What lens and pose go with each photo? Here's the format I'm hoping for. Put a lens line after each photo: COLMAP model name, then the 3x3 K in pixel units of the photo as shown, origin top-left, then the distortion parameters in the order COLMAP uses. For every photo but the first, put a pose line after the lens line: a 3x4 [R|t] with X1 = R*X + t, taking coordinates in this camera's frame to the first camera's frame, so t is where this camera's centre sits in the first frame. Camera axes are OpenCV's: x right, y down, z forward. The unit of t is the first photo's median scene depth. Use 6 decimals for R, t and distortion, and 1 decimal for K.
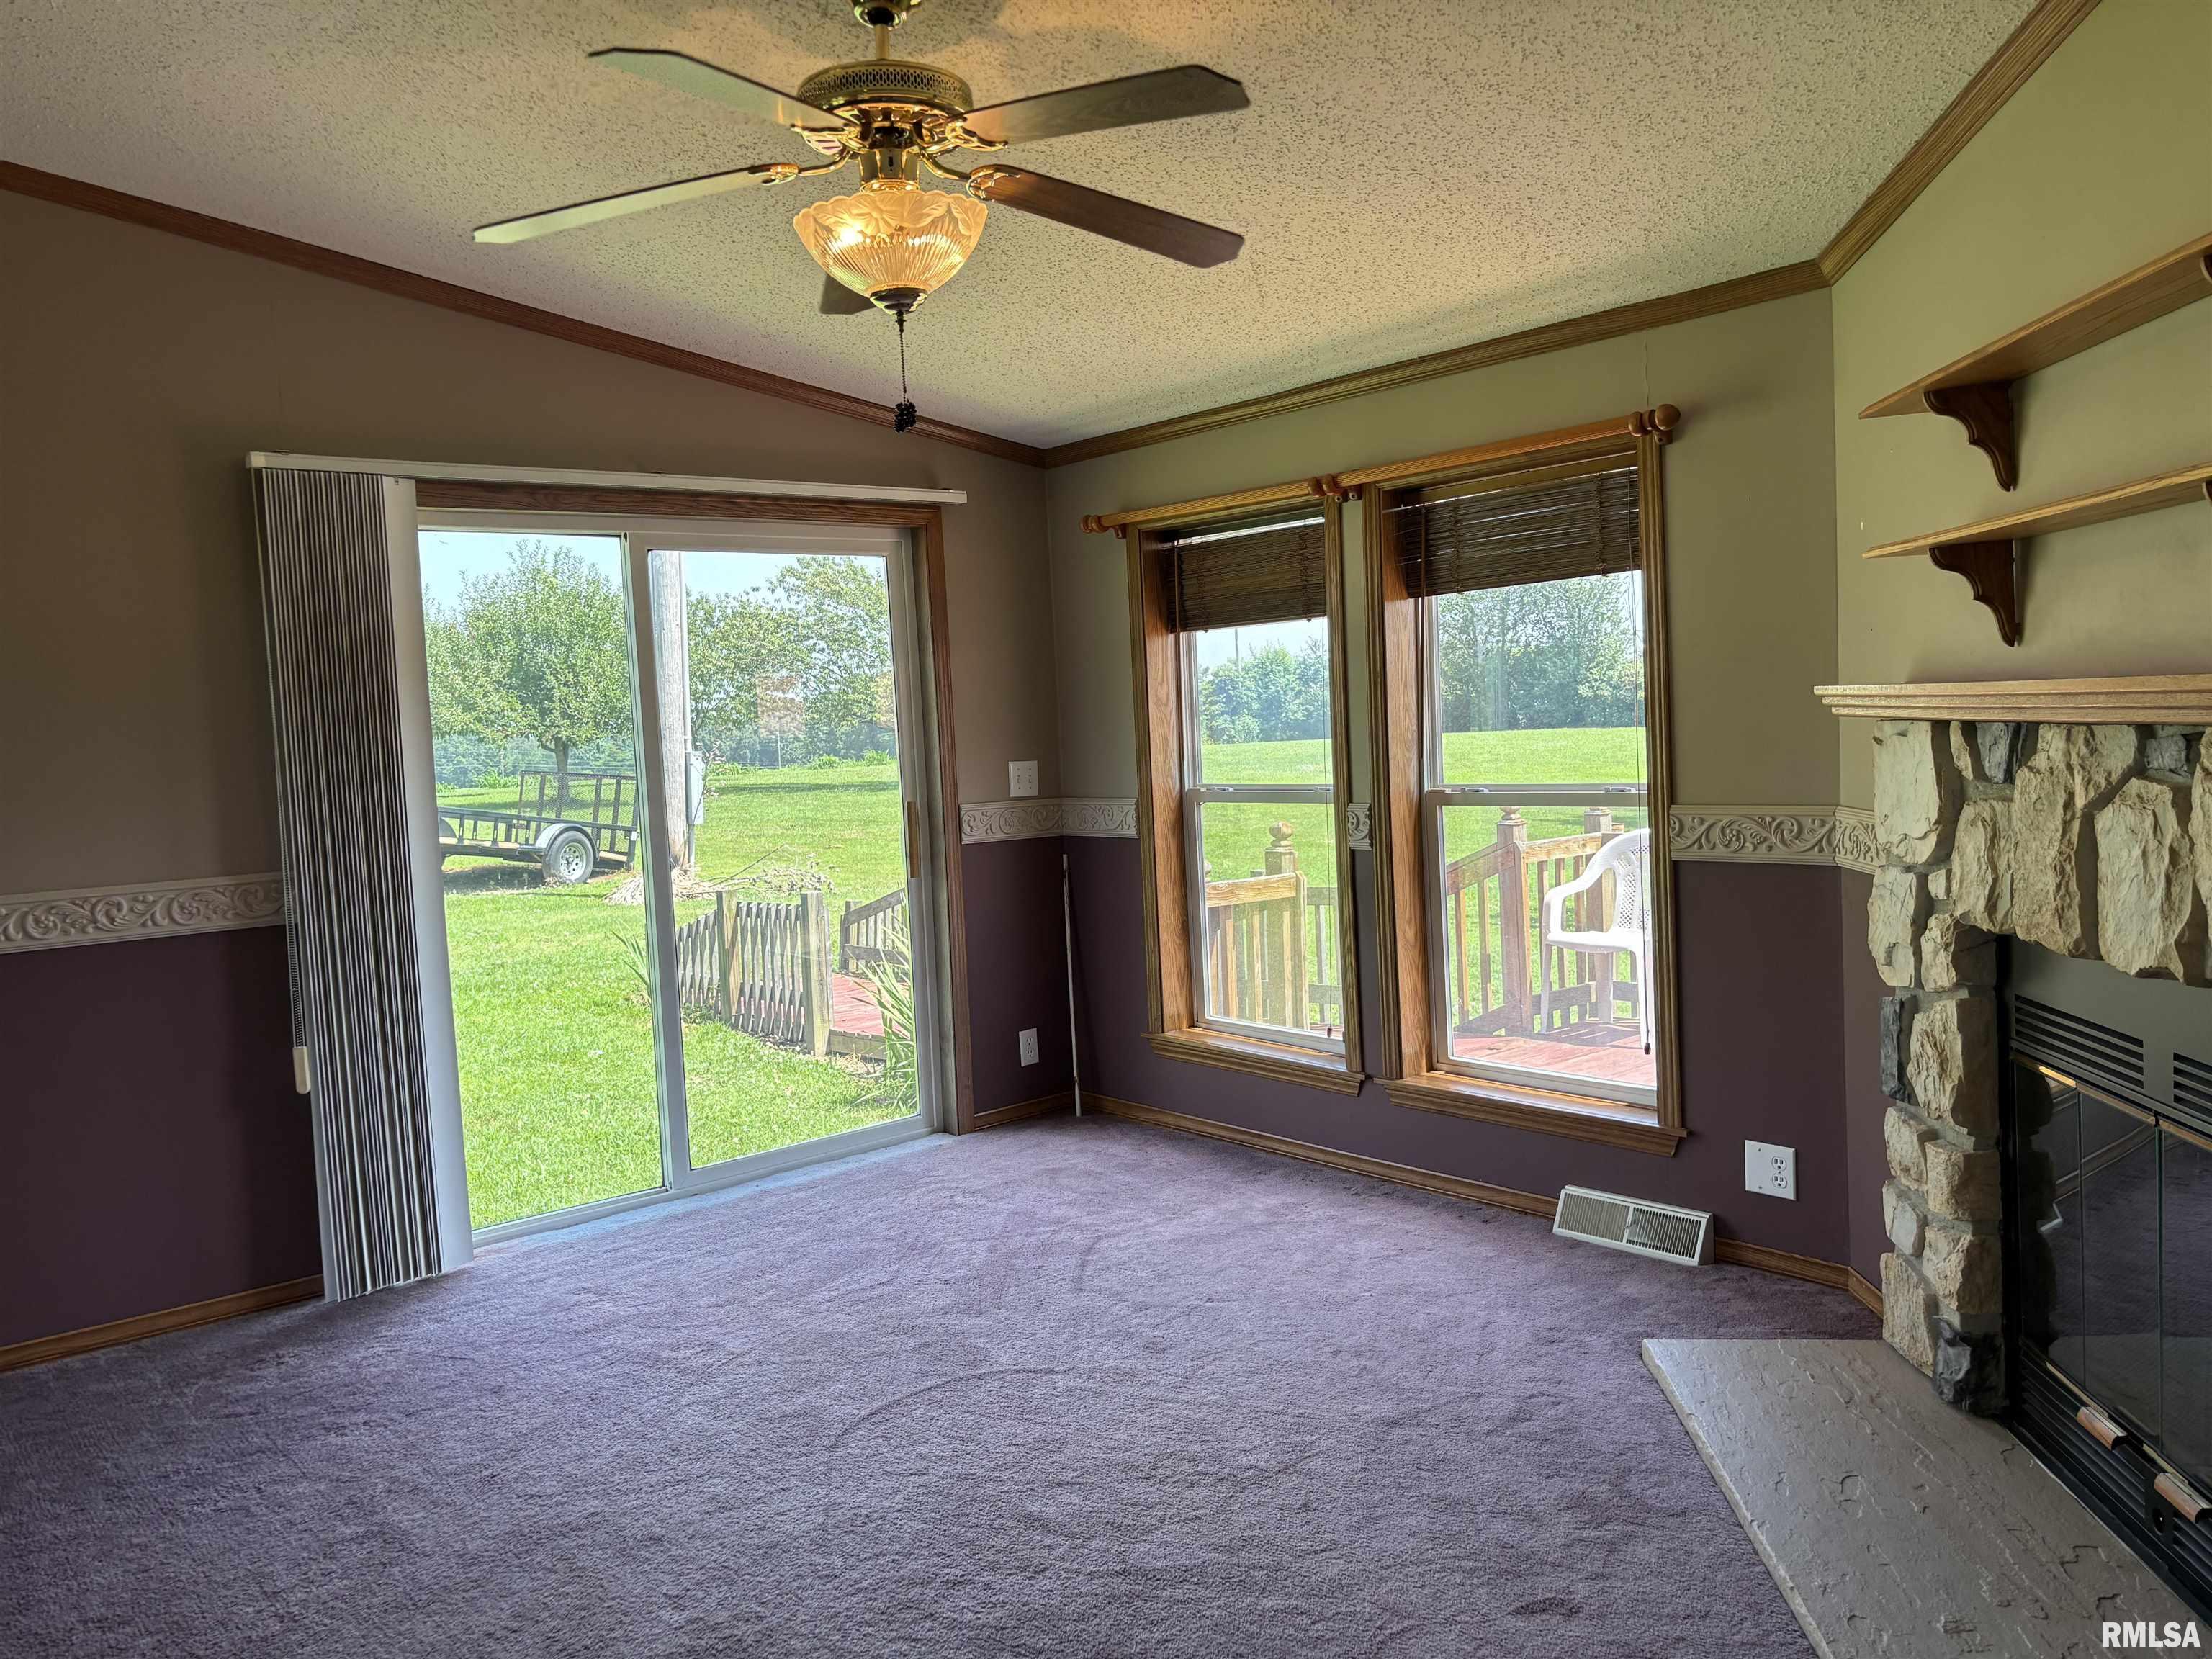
lens RADIAL K [[1666.7, 0, 1129.2], [0, 1666.7, 818.9], [0, 0, 1]] dist [0.029592, -0.050859]
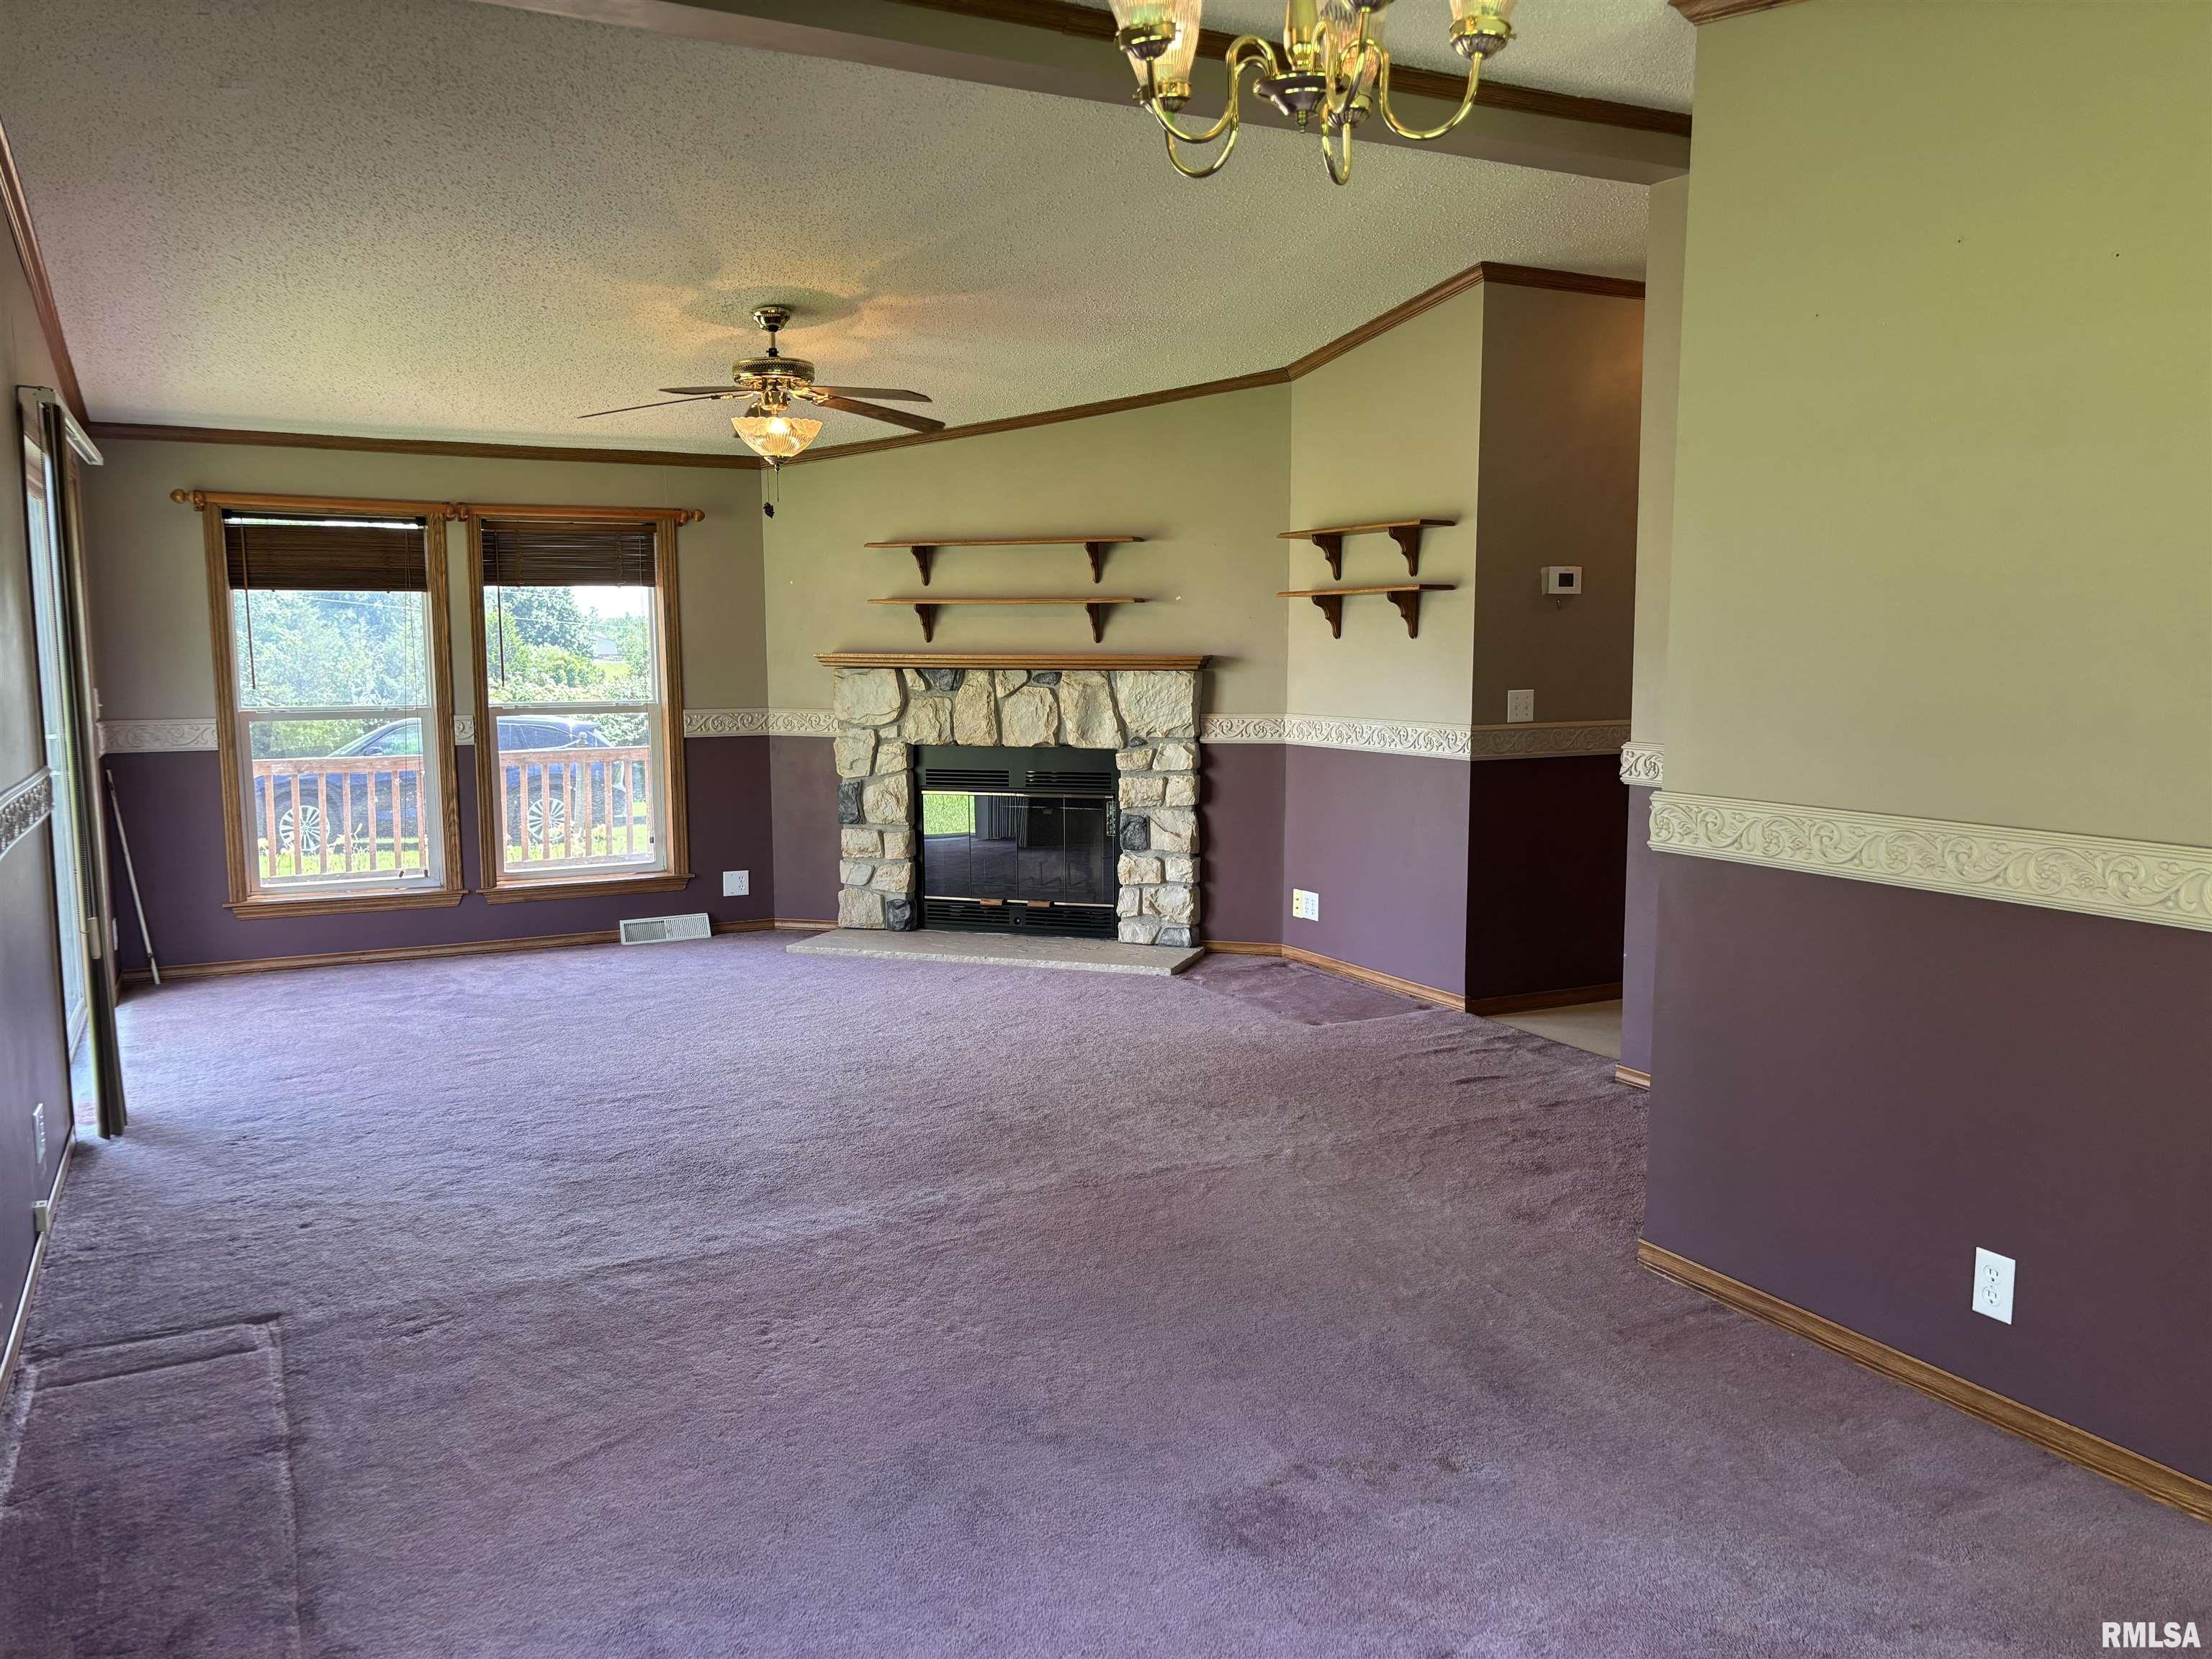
lens RADIAL K [[1666.7, 0, 1128.2], [0, 1666.7, 851.9], [0, 0, 1]] dist [0.029592, -0.050859]
pose [[0.206769, -0.076721, 0.975377, -1.562585], [0.049071, 0.996479, 0.067979, 0.052584], [-0.977159, 0.033807, 0.209805, 0.079280]]
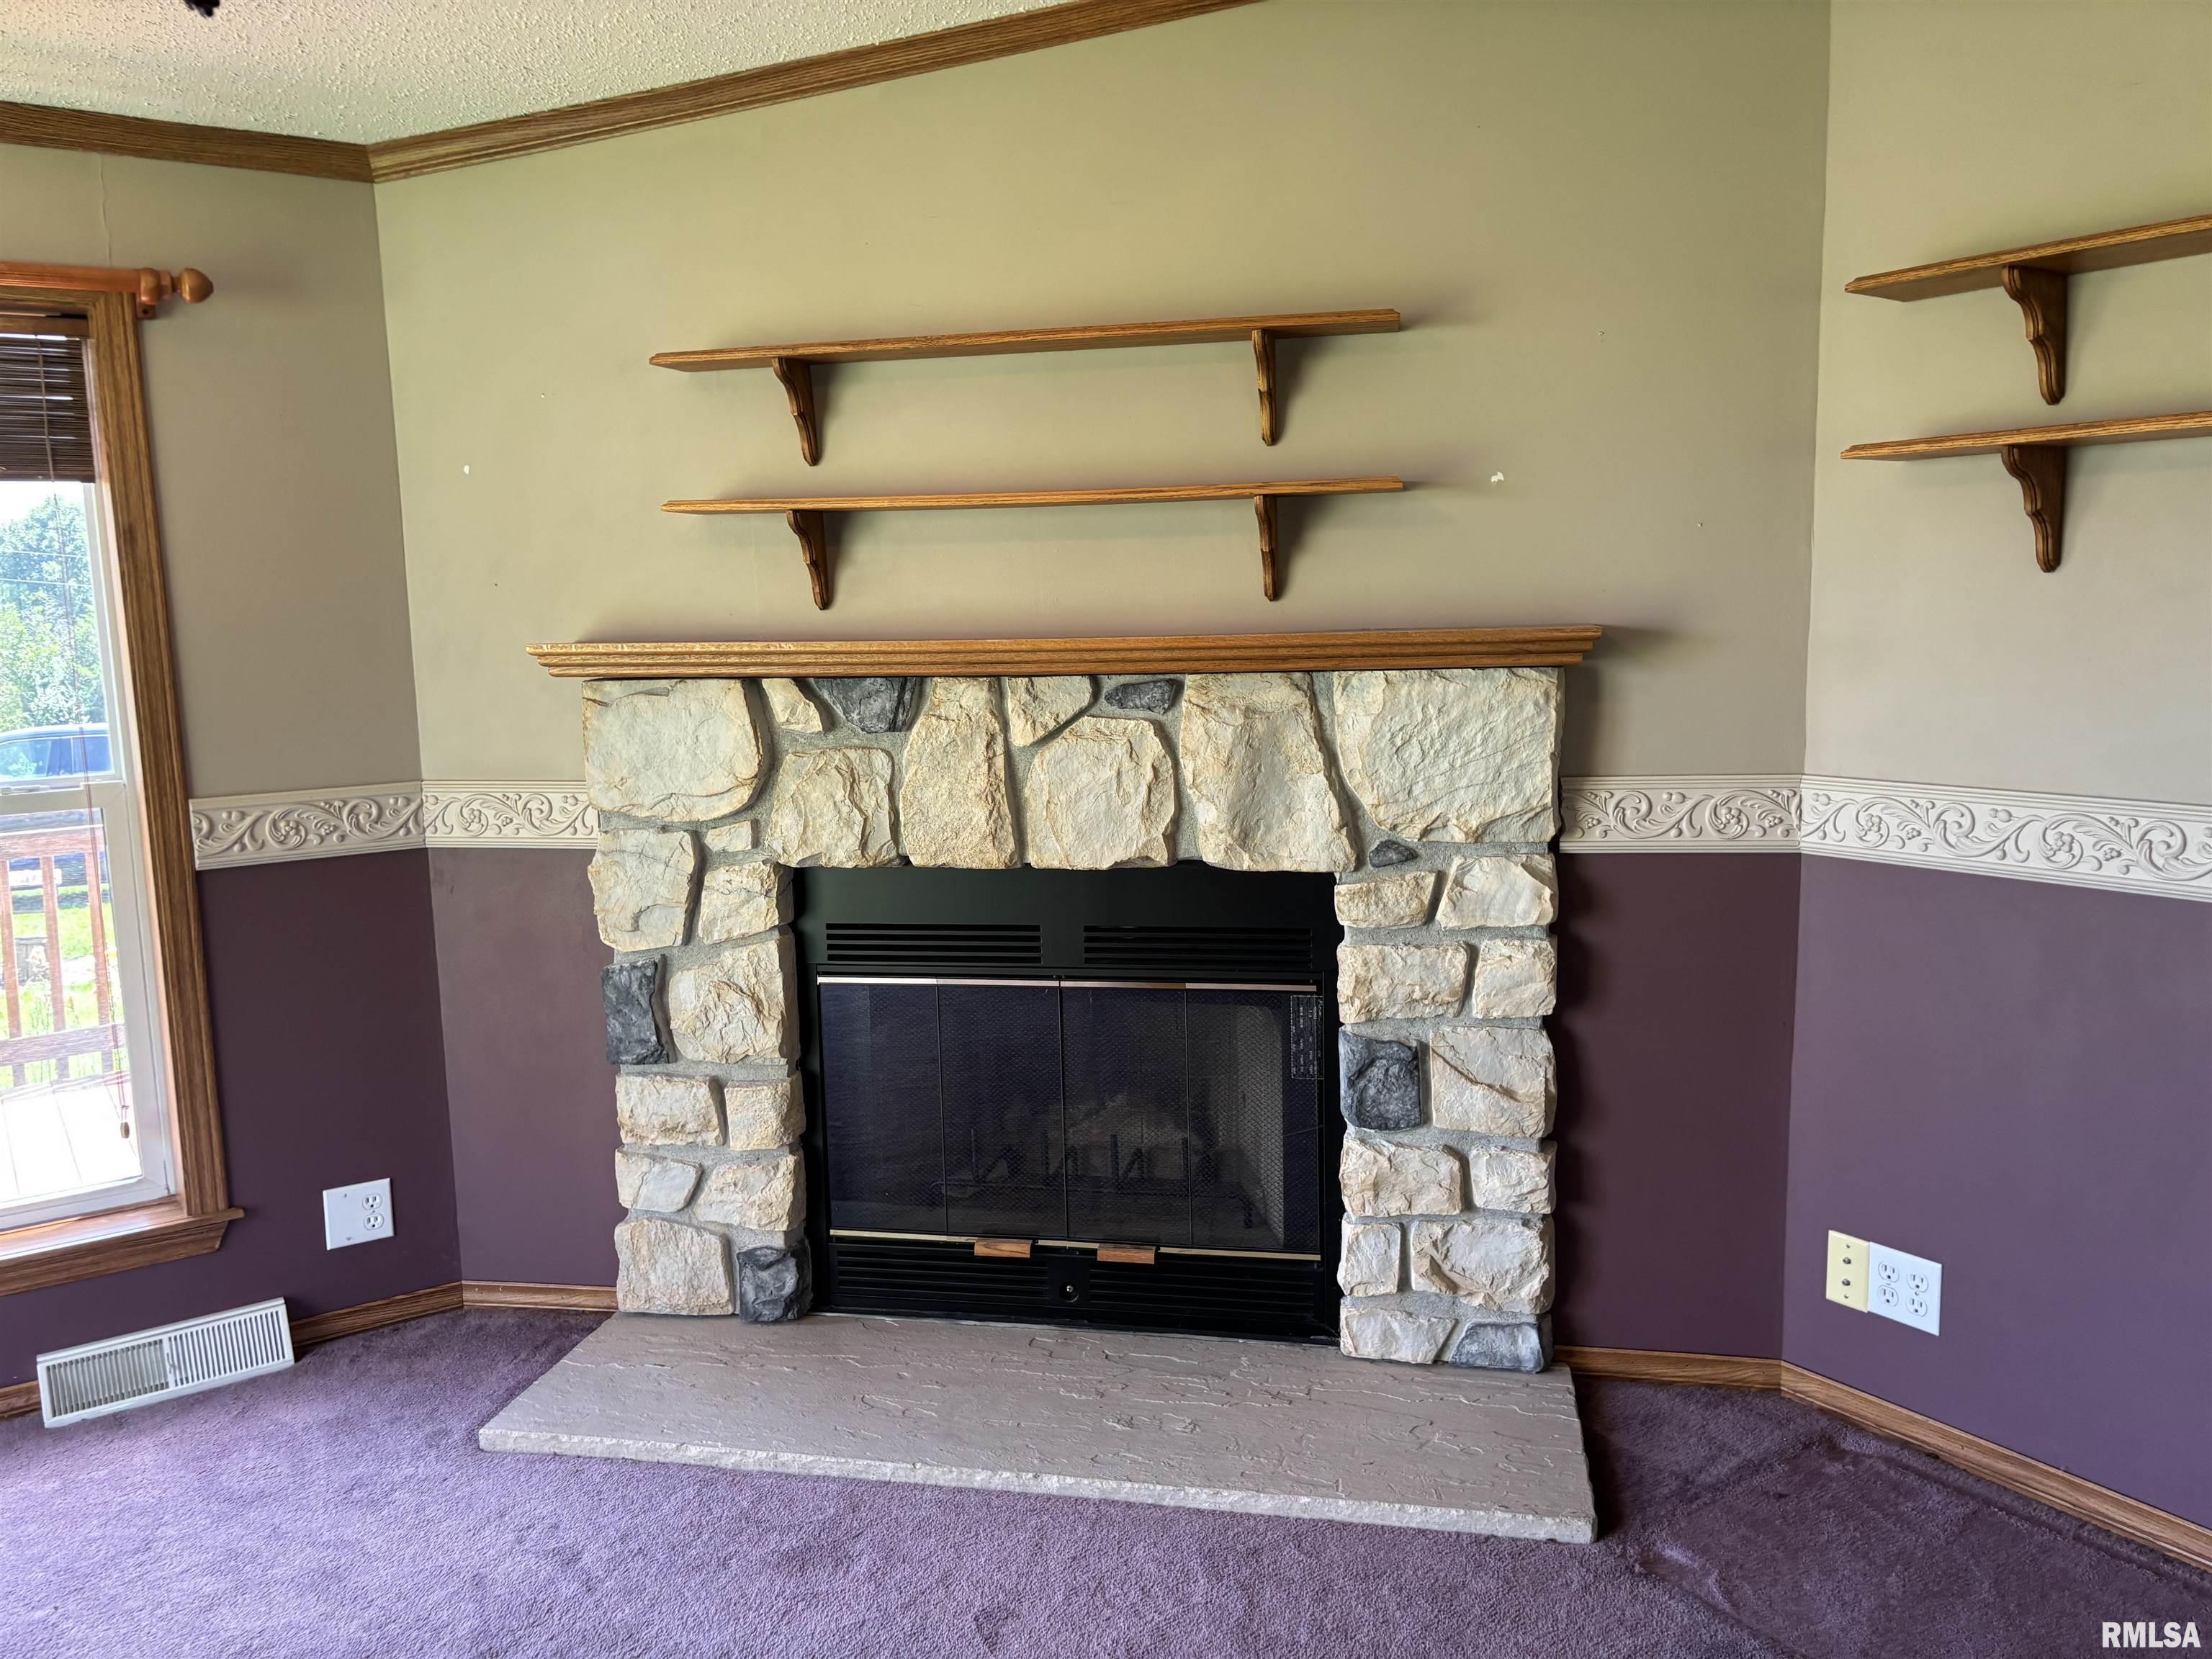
lens RADIAL K [[1666.7, 0, 1054.7], [0, 1666.7, 830.3], [0, 0, 1]] dist [0.029592, -0.050859]
pose [[0.111123, -0.091181, 0.989615, -0.406171], [0.077717, 0.993530, 0.082815, -0.027766], [-0.990763, 0.067708, 0.117490, 0.536674]]
